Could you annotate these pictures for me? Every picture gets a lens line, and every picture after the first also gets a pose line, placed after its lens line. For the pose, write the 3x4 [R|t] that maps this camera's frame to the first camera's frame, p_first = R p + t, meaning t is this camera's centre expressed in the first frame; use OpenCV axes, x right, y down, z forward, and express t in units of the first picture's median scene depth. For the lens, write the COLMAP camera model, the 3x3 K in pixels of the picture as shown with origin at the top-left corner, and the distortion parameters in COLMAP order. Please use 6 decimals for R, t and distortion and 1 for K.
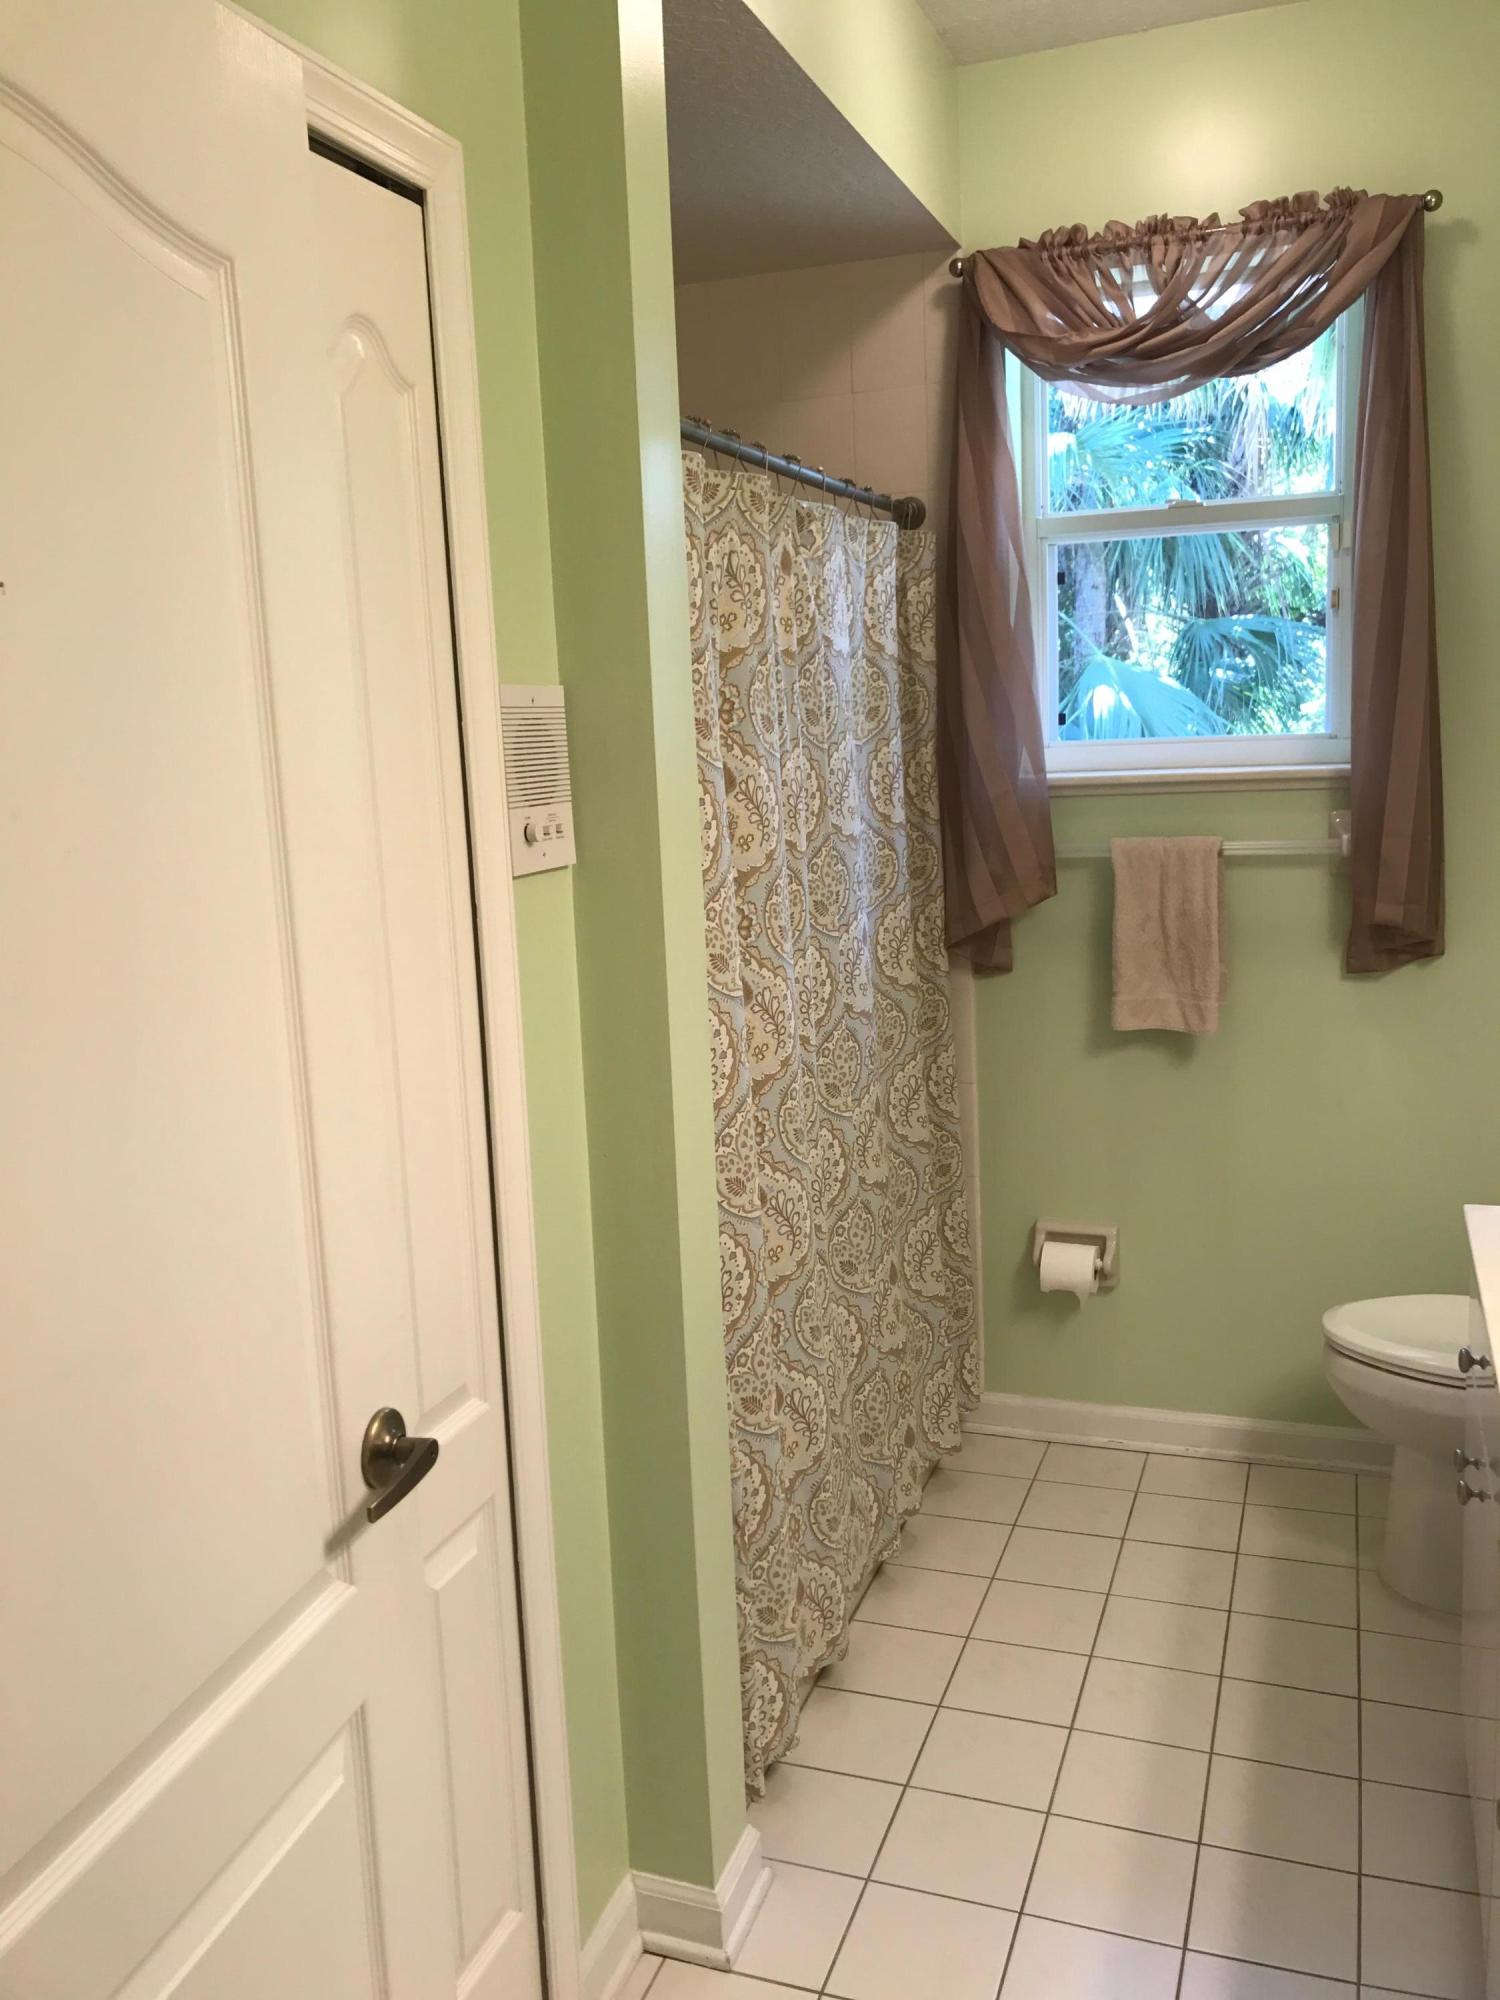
lens RADIAL K [[1671.0, 0, 743.4], [0, 1671.0, 990.0], [0, 0, 1]] dist [0.028567, -0.012036]
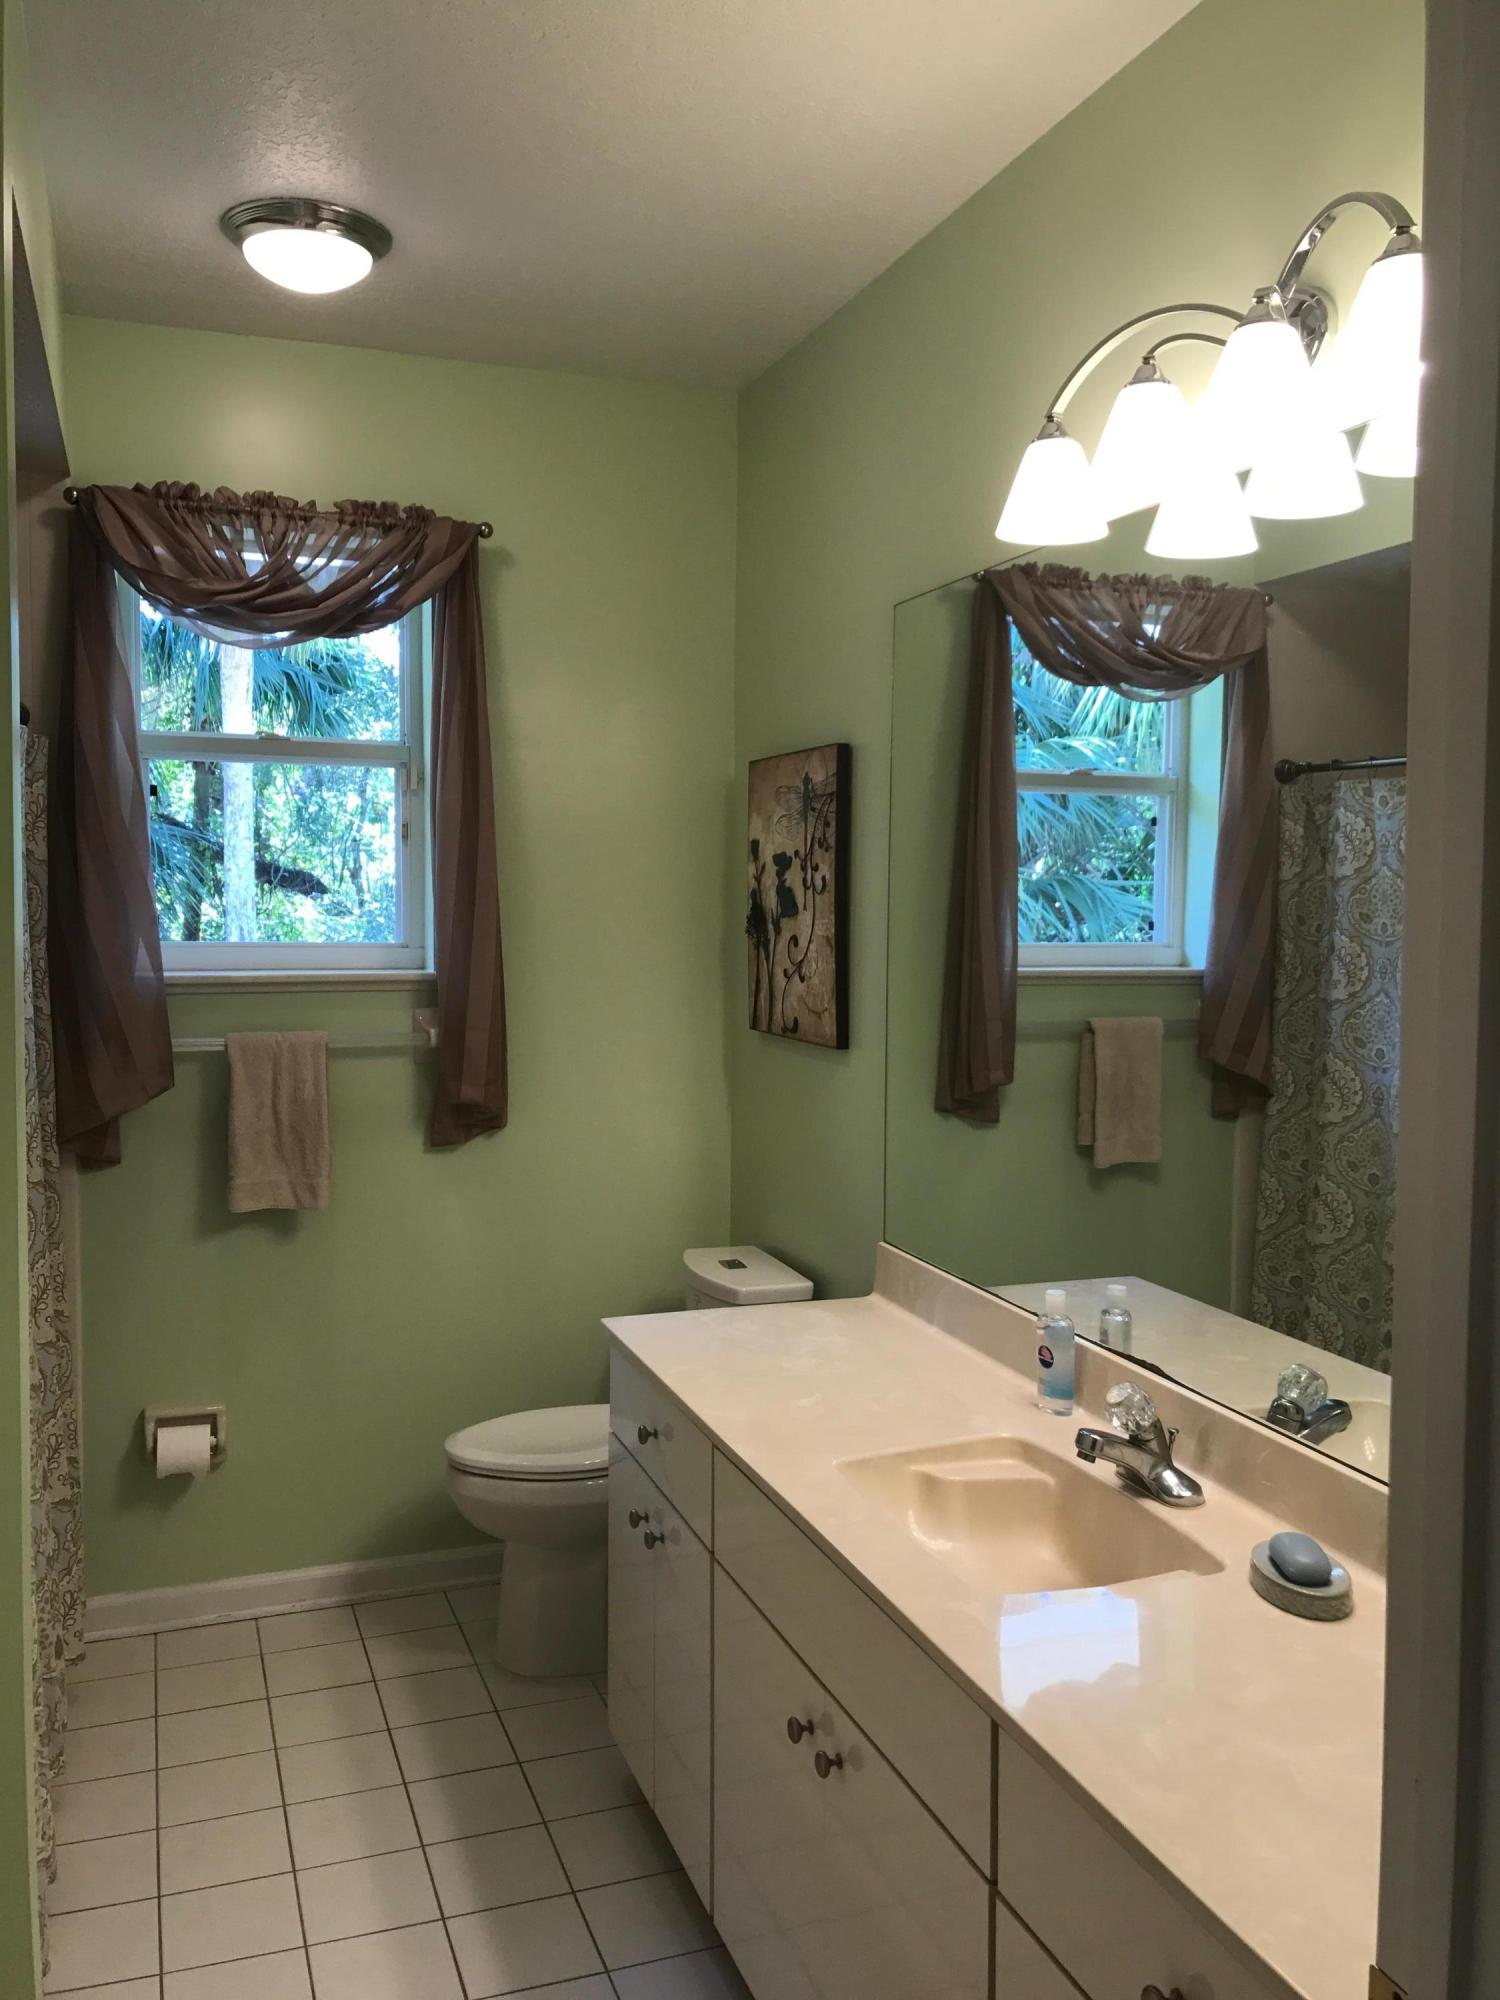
lens RADIAL K [[1690.5, 0, 750.0], [0, 1690.5, 1000.0], [0, 0, 1]] dist [0.057108, -0.093608]
pose [[0.760915, 0.007130, 0.648812, -0.238469], [0.064778, 0.994109, -0.086895, 0.005026], [-0.645610, 0.108148, 0.755971, -0.047805]]
